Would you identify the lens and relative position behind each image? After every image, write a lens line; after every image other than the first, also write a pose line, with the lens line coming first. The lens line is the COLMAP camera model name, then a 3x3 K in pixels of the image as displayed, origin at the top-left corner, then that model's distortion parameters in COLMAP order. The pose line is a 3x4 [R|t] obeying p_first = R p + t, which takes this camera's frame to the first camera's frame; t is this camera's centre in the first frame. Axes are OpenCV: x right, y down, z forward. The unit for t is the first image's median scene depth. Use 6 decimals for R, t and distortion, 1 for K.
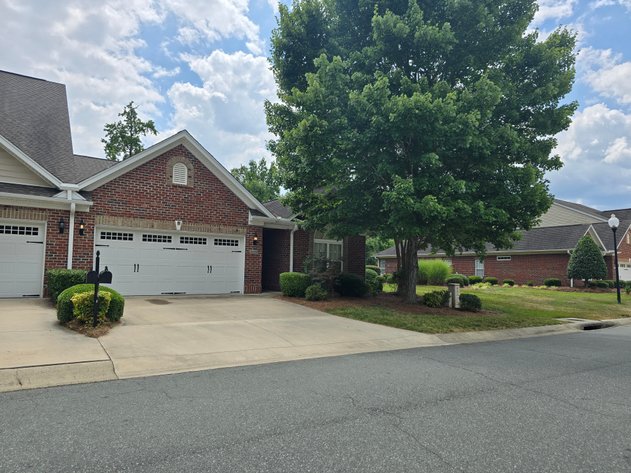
lens RADIAL K [[424.0, 0, 315.9], [0, 424.0, 253.3], [0, 0, 1]] dist [0.027340, 0.005401]
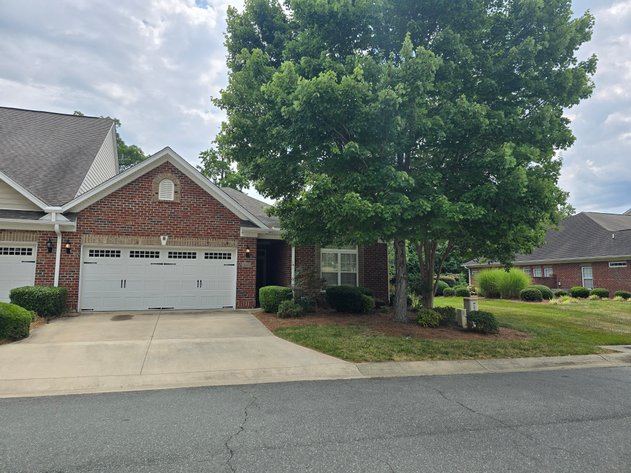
lens RADIAL K [[424.0, 0, 315.4], [0, 424.0, 237.0], [0, 0, 1]] dist [0.027340, 0.005401]
pose [[0.956722, -0.044009, -0.287656, 0.310970], [0.024986, 0.997271, -0.069473, 0.005081], [0.289929, 0.059279, 0.955211, 0.139587]]
